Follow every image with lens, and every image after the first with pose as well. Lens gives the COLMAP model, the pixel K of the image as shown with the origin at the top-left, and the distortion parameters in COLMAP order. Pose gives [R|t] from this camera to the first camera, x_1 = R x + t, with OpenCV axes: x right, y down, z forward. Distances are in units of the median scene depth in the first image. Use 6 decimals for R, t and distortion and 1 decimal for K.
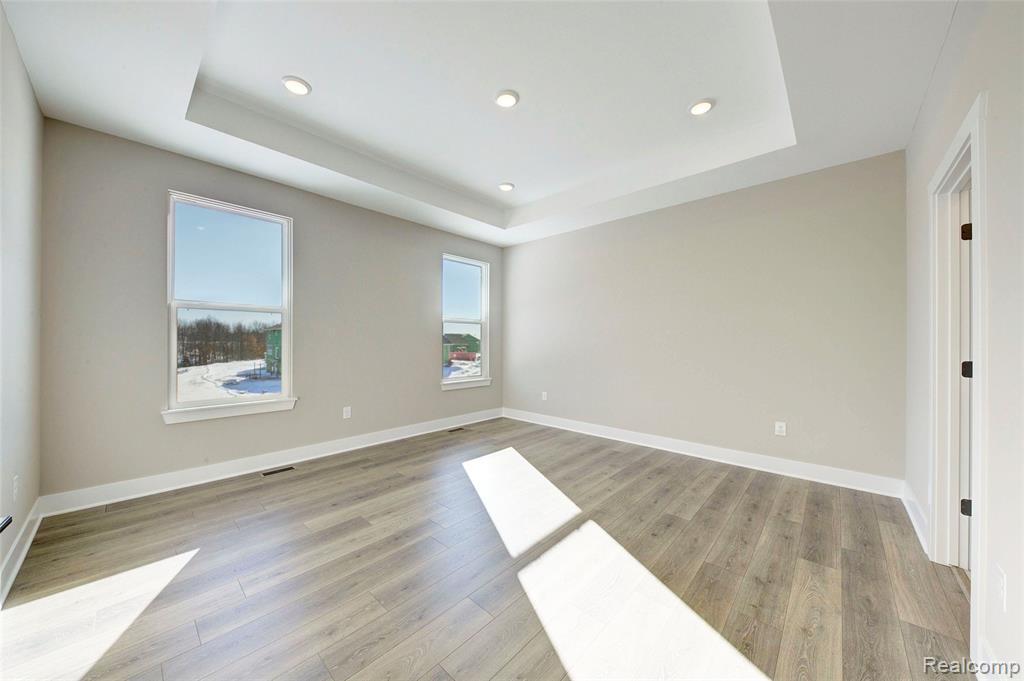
lens RADIAL K [[352.5, 0, 513.6], [0, 352.5, 337.6], [0, 0, 1]] dist [0.000106, -0.001334]
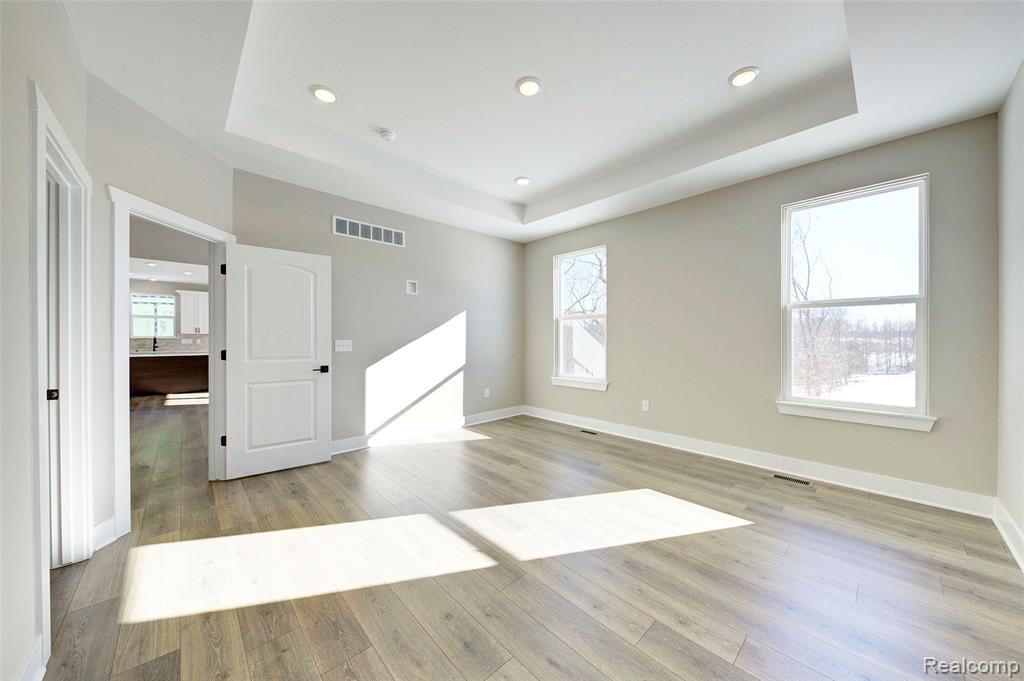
lens RADIAL K [[352.5, 0, 514.5], [0, 352.5, 338.3], [0, 0, 1]] dist [0.000106, -0.001334]
pose [[-0.077168, -0.000969, -0.997018, 0.748088], [0.007573, 0.999970, -0.001558, 0.006650], [0.996989, -0.007671, -0.077158, 0.816915]]
